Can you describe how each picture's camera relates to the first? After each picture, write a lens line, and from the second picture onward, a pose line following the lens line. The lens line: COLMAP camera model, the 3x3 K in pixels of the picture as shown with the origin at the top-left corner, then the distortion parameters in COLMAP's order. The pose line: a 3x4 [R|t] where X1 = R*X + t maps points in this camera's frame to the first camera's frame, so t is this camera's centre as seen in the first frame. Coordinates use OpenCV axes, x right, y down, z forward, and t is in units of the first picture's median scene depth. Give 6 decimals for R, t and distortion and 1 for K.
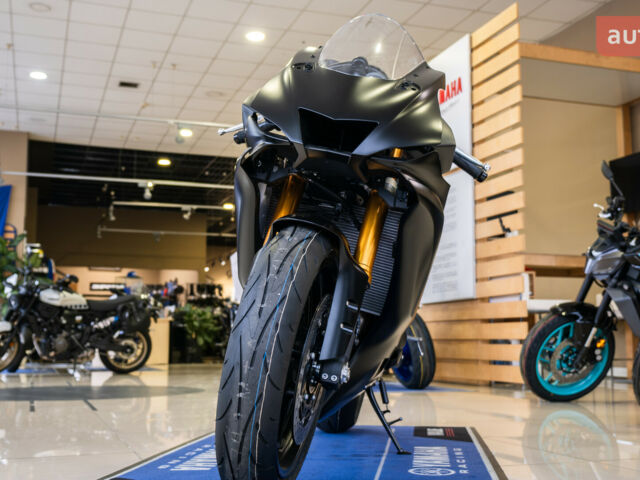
lens RADIAL K [[837.8, 0, 319.6], [0, 837.8, 239.6], [0, 0, 1]] dist [0.015886, 0.000000]
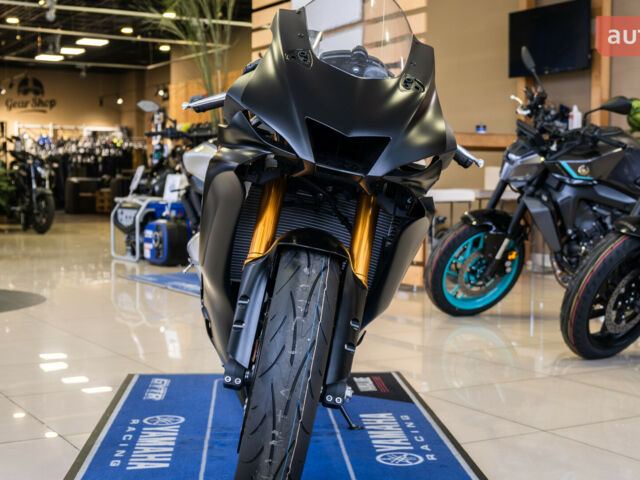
lens RADIAL K [[1051.8, 0, 323.3], [0, 1051.8, 239.2], [0, 0, 1]] dist [-0.049610, 0.000000]
pose [[0.980303, -0.006373, 0.197394, -0.091725], [-0.029228, 0.983792, 0.176915, -0.089876], [-0.195322, -0.179200, 0.964229, -0.056349]]
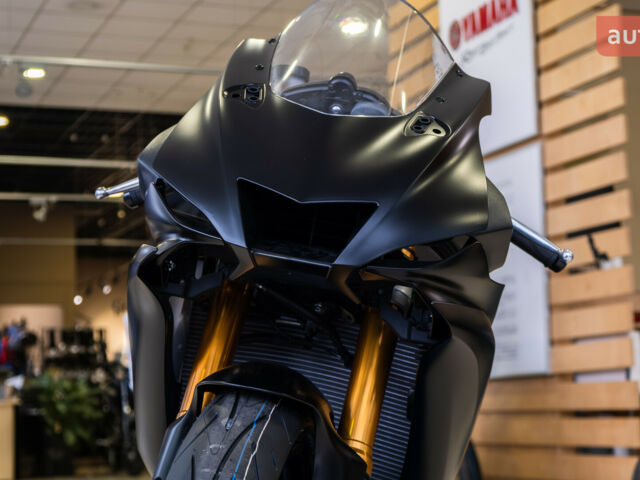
lens RADIAL K [[1466.4, 0, 320.2], [0, 1466.4, 239.5], [0, 0, 1]] dist [0.082834, 0.000000]
pose [[0.999214, -0.025038, 0.030739, -0.000221], [0.024828, 0.999666, 0.007174, -0.047409], [-0.030908, -0.006405, 0.999502, -0.000654]]
